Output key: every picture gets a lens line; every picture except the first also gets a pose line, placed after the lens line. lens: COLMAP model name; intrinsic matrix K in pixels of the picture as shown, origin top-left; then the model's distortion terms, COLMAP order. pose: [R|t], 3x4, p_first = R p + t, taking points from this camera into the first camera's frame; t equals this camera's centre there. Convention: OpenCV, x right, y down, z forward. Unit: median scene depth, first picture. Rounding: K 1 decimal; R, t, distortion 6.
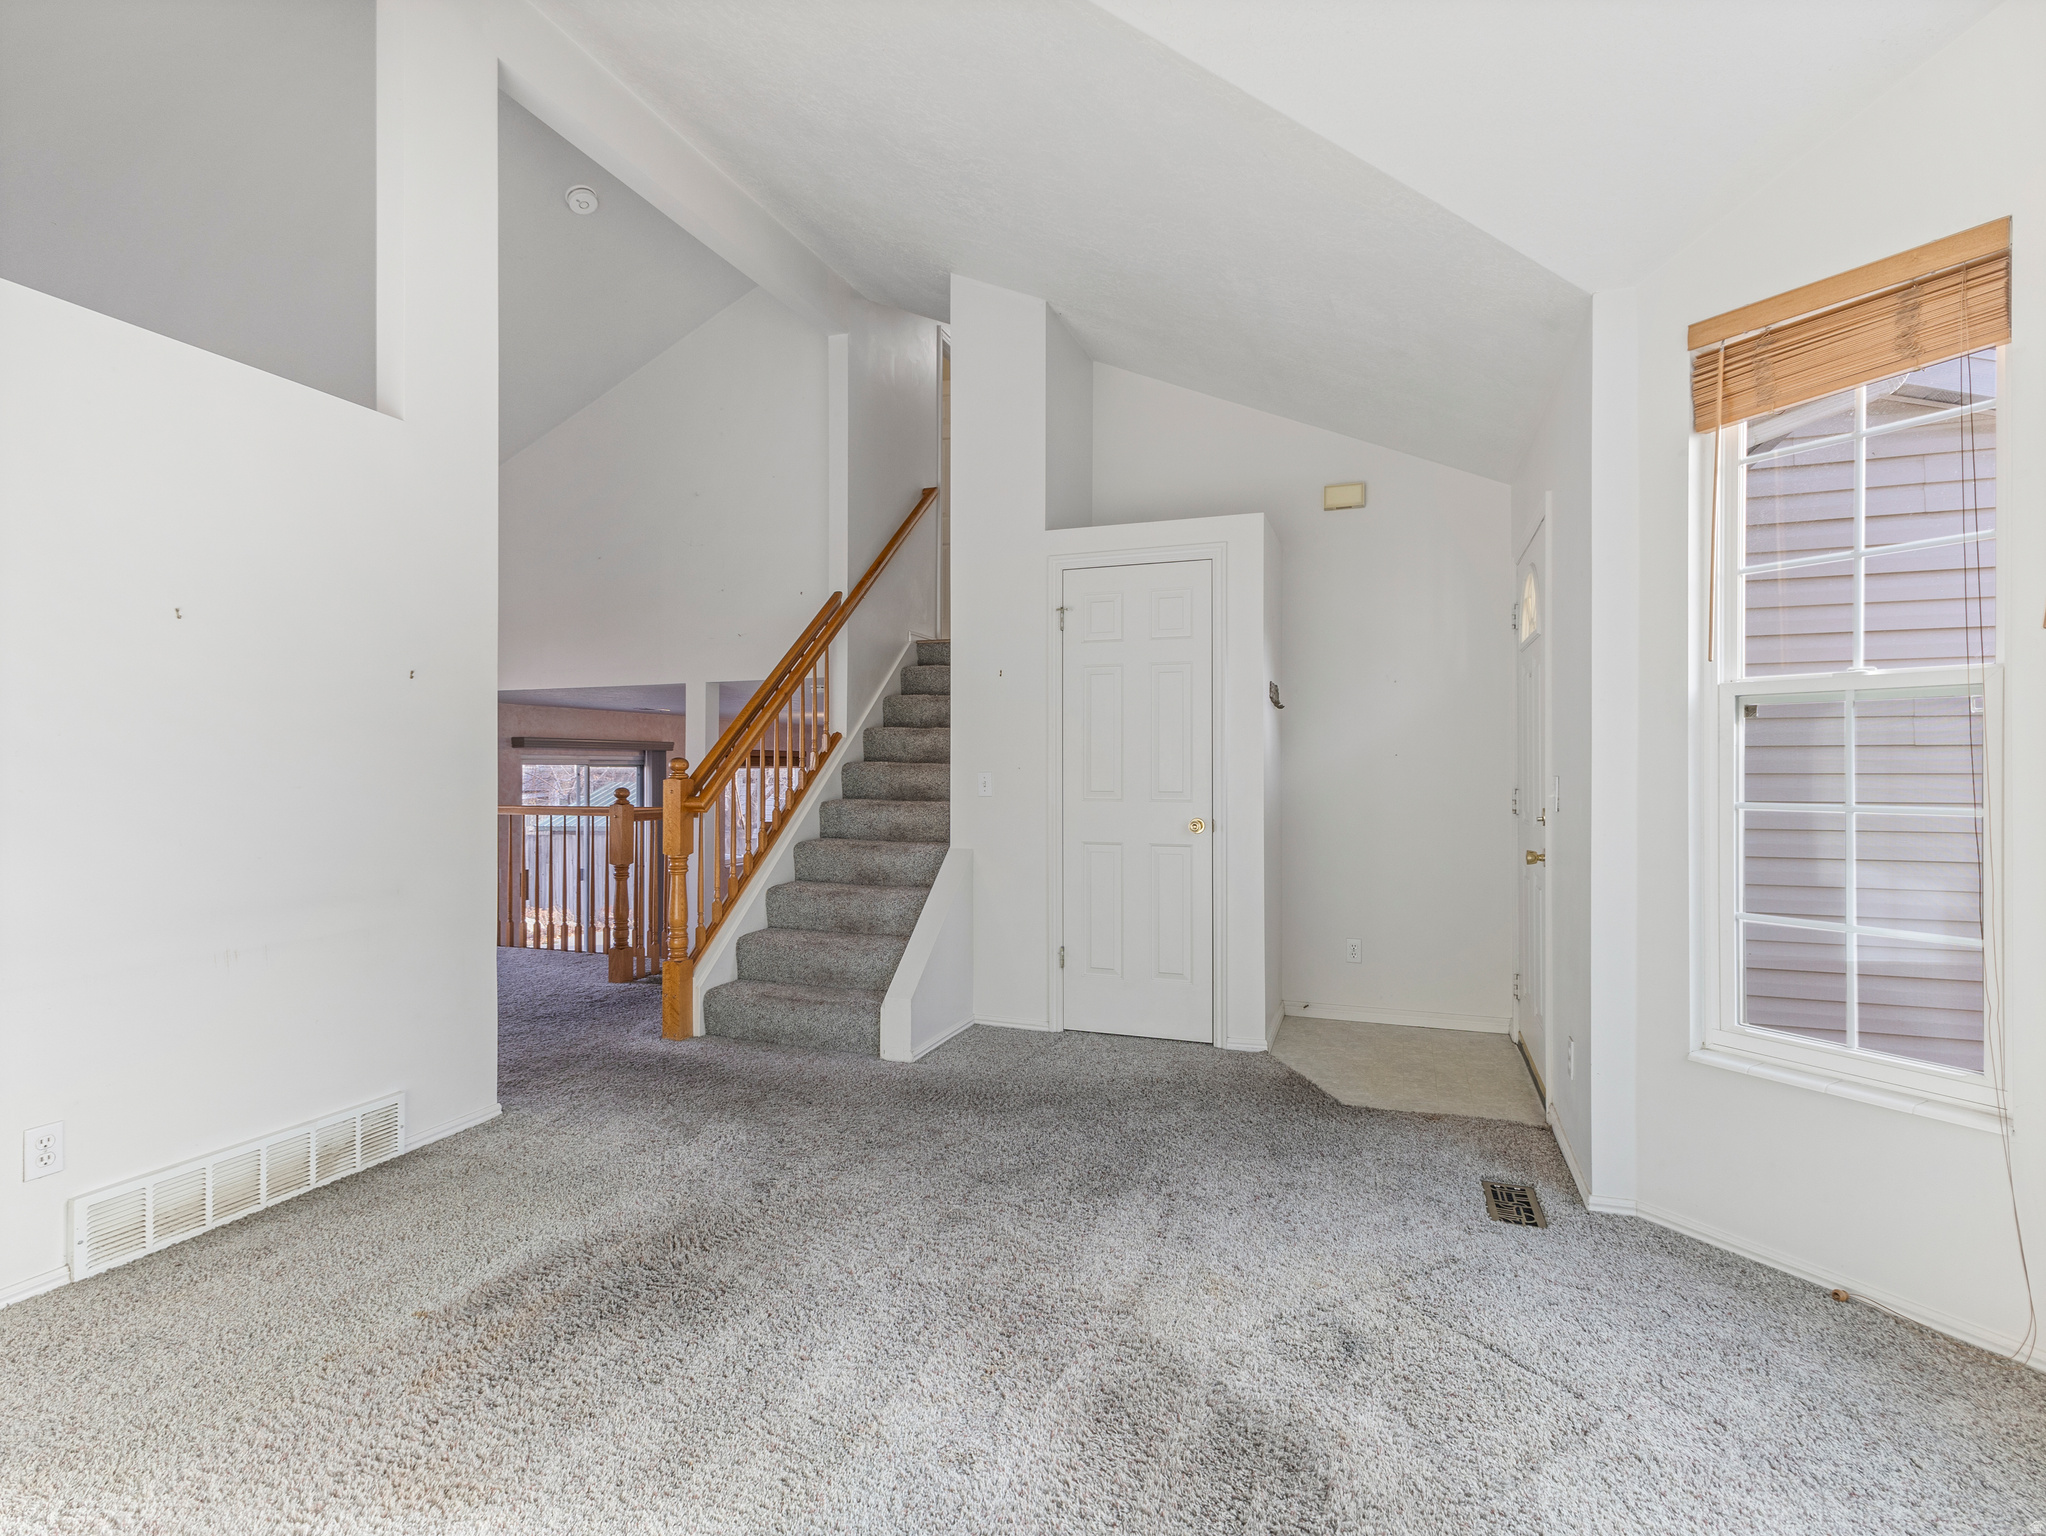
lens RADIAL K [[993.6, 0, 1023.0], [0, 993.6, 768.0], [0, 0, 1]] dist [0.005082, 0.001368]
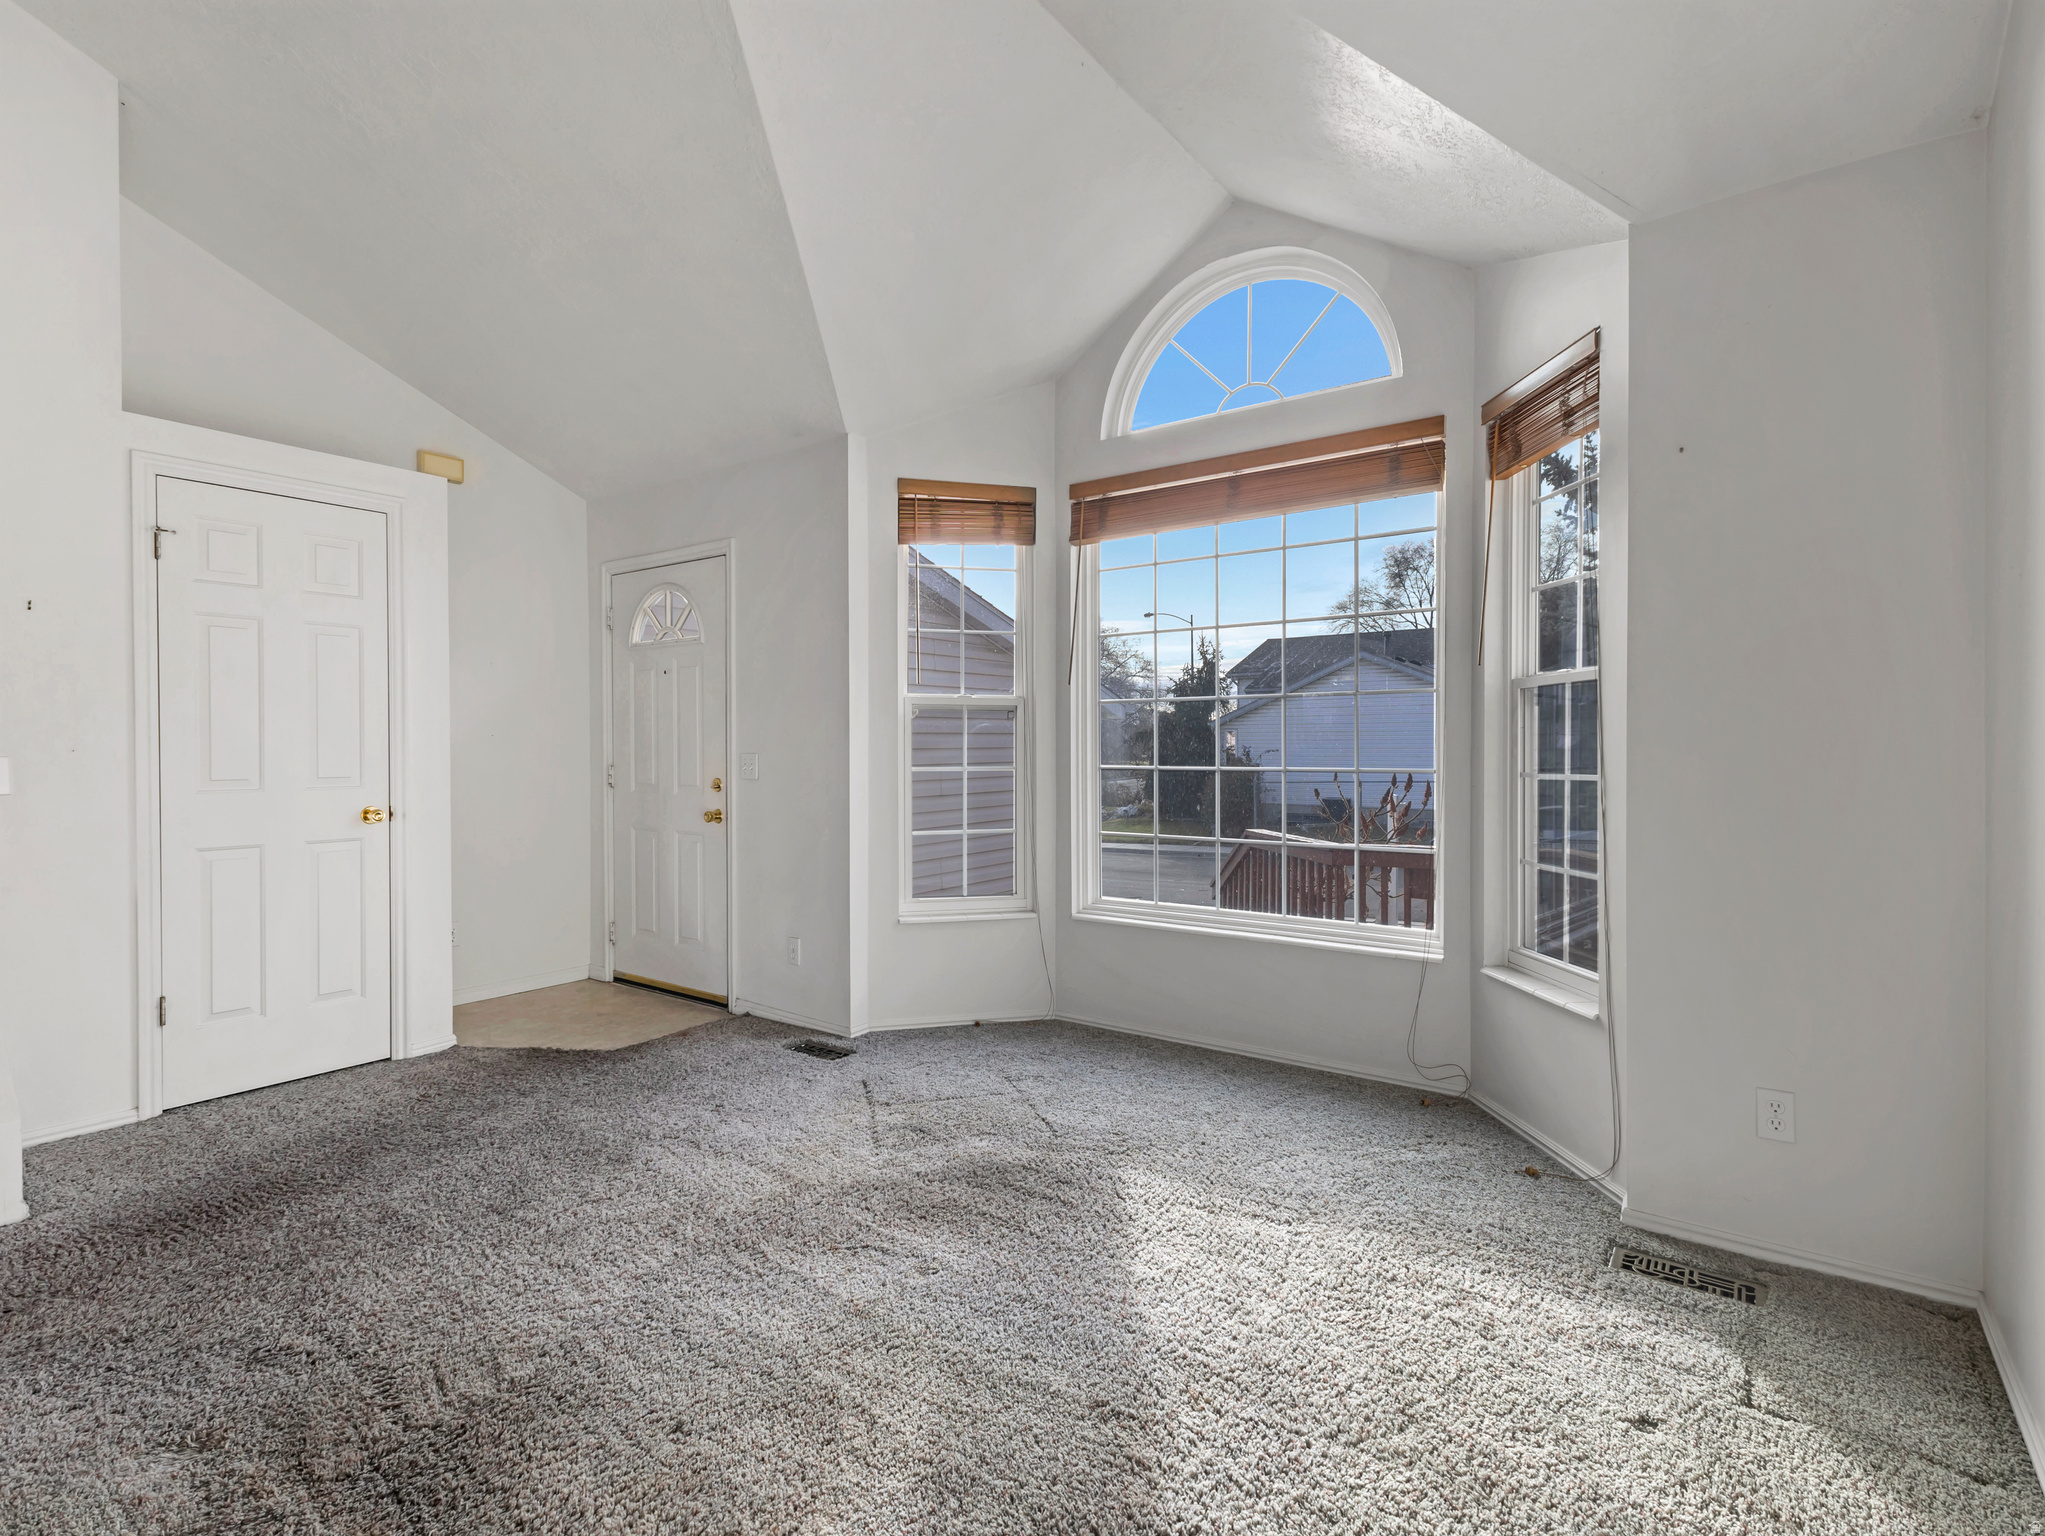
lens RADIAL K [[1019.8, 0, 1025.1], [0, 1019.8, 756.5], [0, 0, 1]] dist [0.002445, 0.000051]
pose [[0.271871, -0.012951, 0.962247, -0.709497], [0.005315, 0.999914, 0.011956, -0.001506], [-0.962319, 0.001863, 0.271917, 0.269996]]
